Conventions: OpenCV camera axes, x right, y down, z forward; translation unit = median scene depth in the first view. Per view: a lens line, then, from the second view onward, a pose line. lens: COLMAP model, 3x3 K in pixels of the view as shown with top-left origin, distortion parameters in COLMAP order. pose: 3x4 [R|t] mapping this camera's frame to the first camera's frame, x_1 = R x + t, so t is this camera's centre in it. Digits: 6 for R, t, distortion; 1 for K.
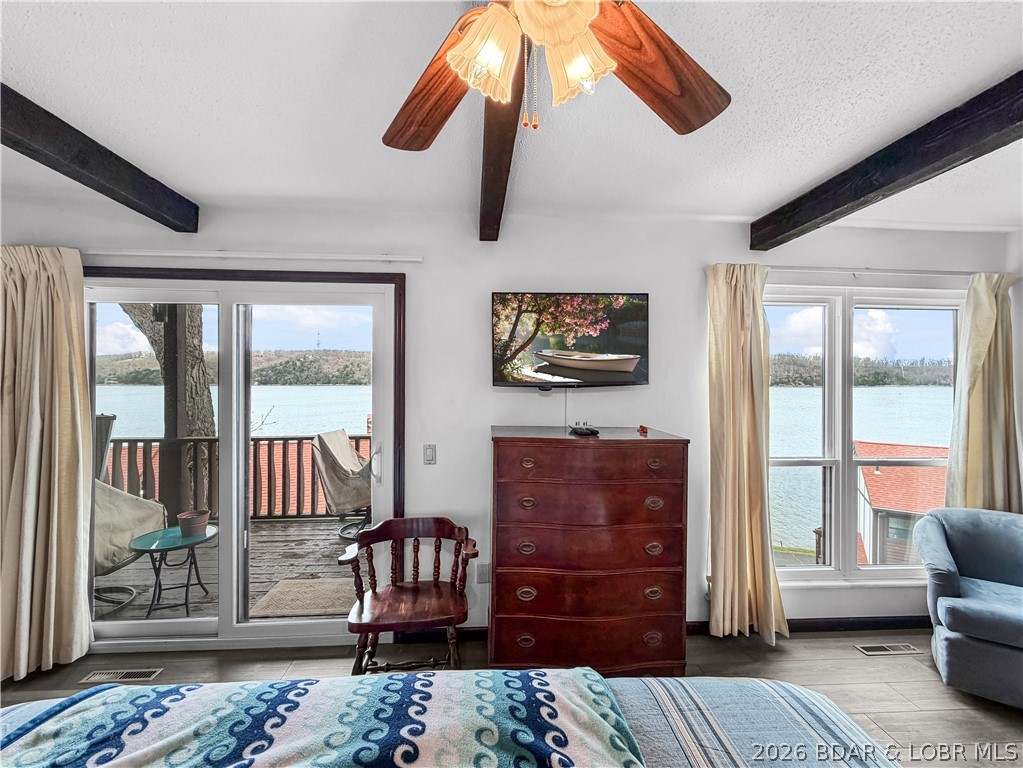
lens RADIAL K [[446.8, 0, 508.3], [0, 446.8, 344.9], [0, 0, 1]] dist [-0.001259, -0.004216]
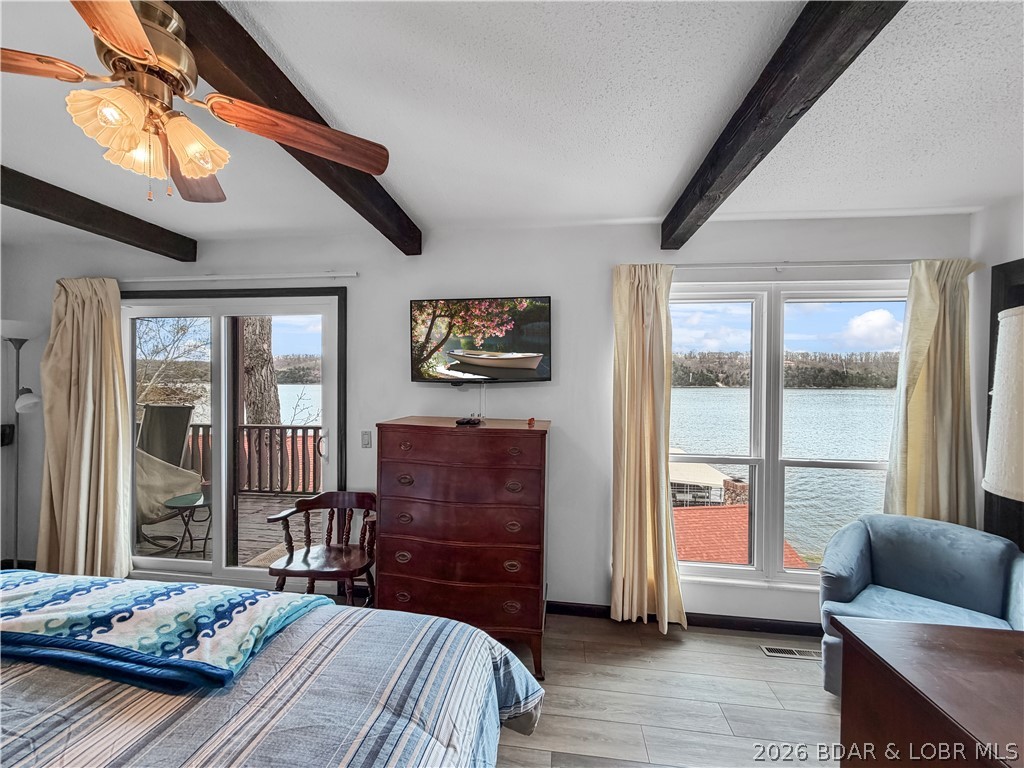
lens RADIAL K [[409.9, 0, 423.9], [0, 409.9, 350.2], [0, 0, 1]] dist [-0.009335, 0.000200]
pose [[0.978863, -0.010842, -0.204228, 0.212747], [0.012549, 0.999896, 0.007066, 0.003841], [0.204130, -0.009480, 0.978898, -0.026181]]
